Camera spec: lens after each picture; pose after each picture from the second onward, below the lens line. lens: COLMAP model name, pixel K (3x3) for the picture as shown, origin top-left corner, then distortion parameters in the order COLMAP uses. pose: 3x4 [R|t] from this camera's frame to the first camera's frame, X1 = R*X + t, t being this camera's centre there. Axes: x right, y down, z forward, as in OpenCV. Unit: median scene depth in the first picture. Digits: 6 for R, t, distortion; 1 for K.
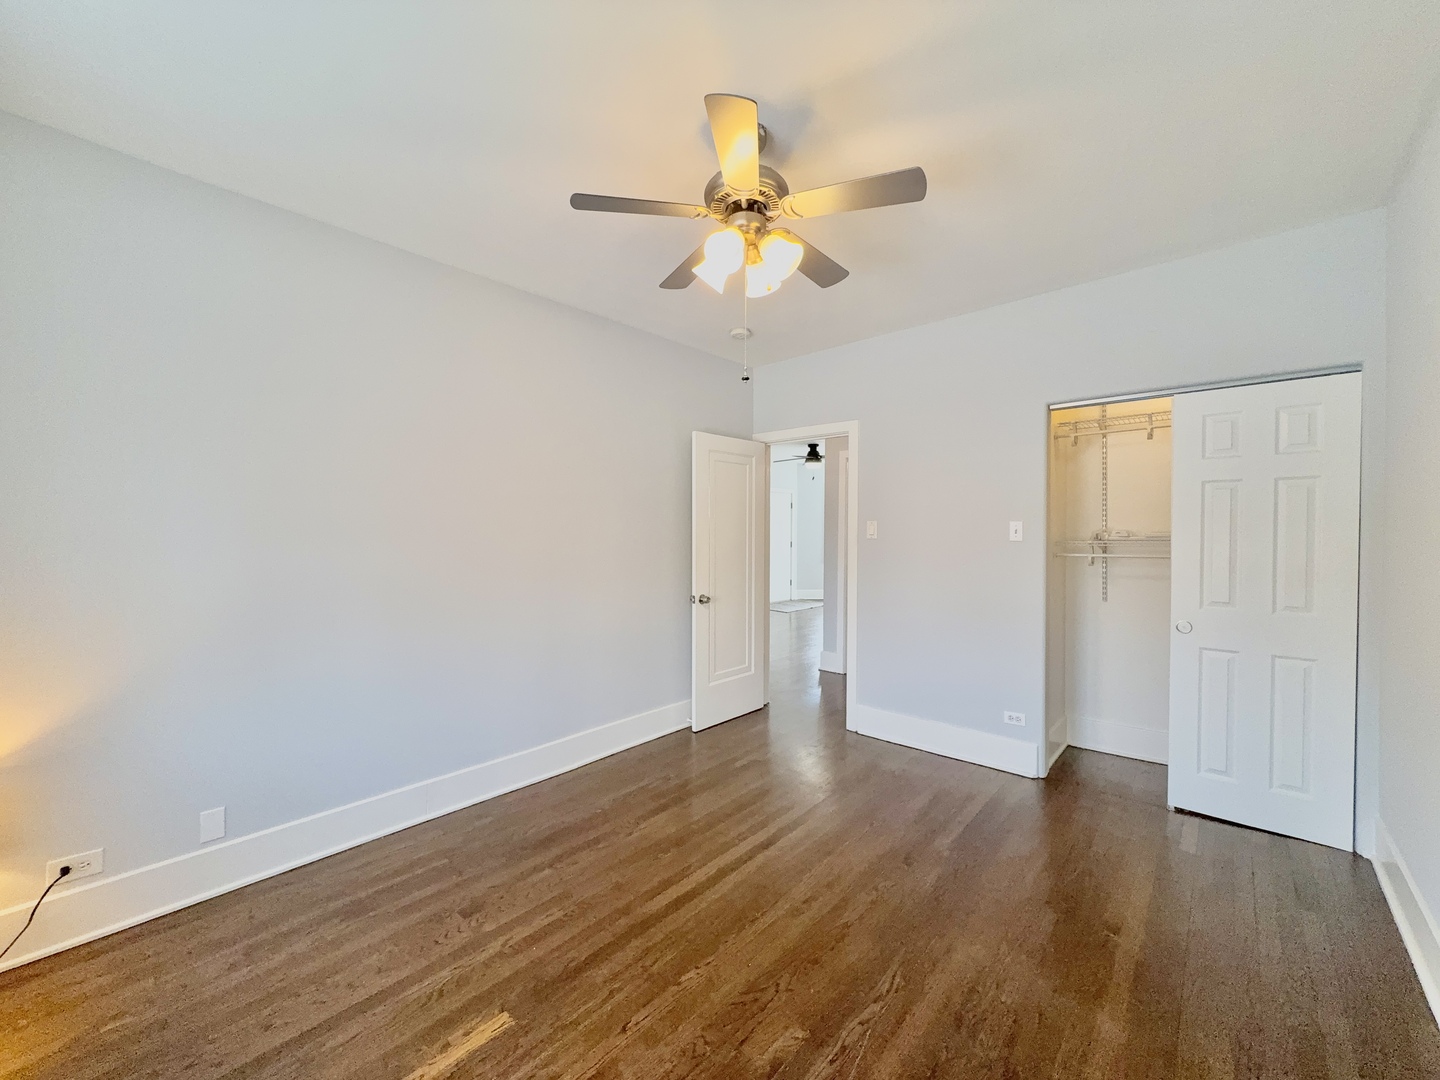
lens RADIAL K [[570.2, 0, 721.1], [0, 570.2, 539.4], [0, 0, 1]] dist [0.001739, 0.000185]
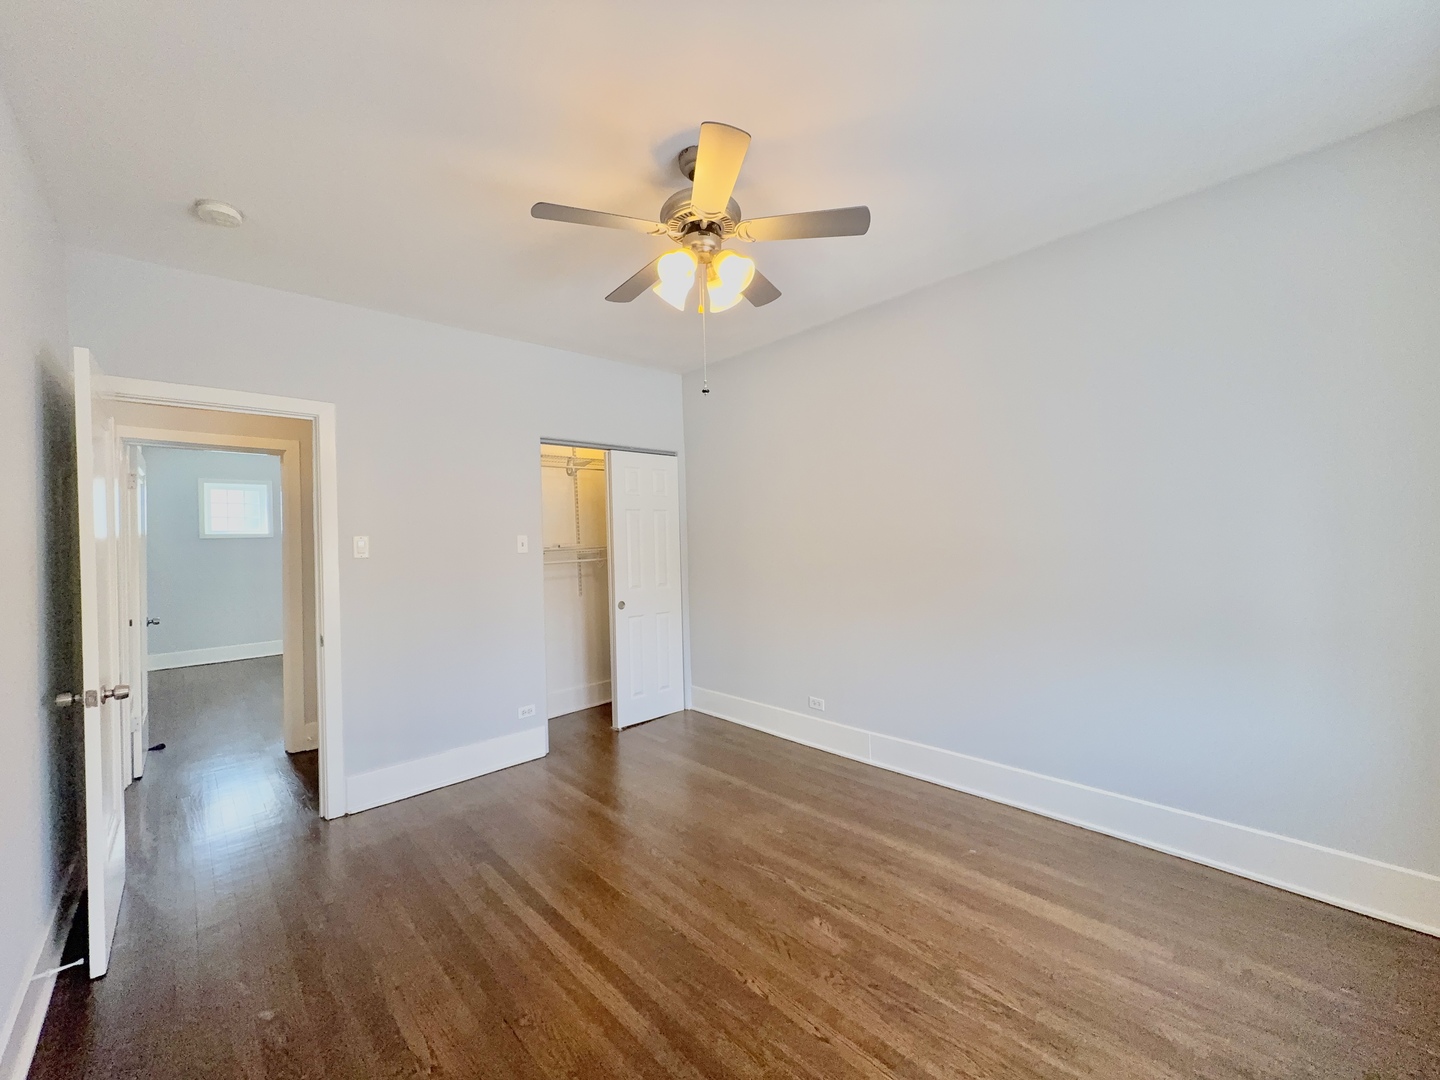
lens RADIAL K [[570.2, 0, 717.8], [0, 570.2, 540.1], [0, 0, 1]] dist [0.001739, 0.000185]
pose [[0.098249, -0.003313, 0.995156, -0.739851], [0.042149, 0.999111, -0.000835, -0.007069], [-0.994269, 0.042027, 0.098301, 0.665594]]
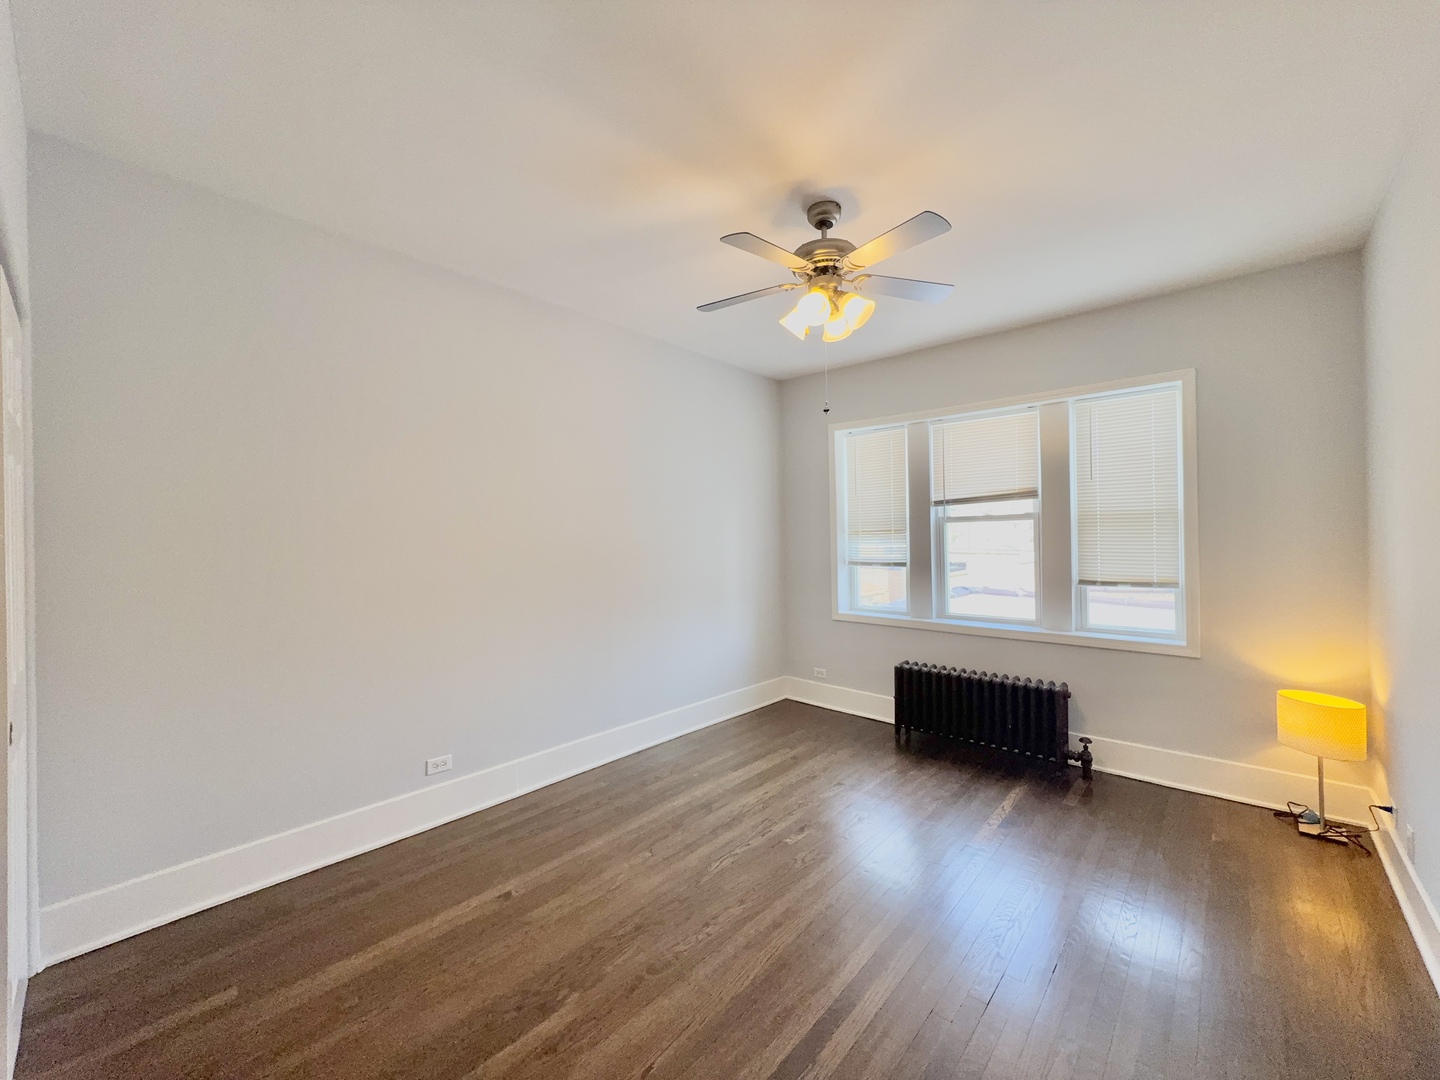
lens RADIAL K [[570.2, 0, 713.2], [0, 570.2, 541.3], [0, 0, 1]] dist [0.001739, 0.000185]
pose [[-0.999864, 0.010005, 0.013107, 0.205365], [0.010095, 0.999926, 0.006787, -0.005466], [-0.013038, 0.006918, -0.999891, 1.658593]]
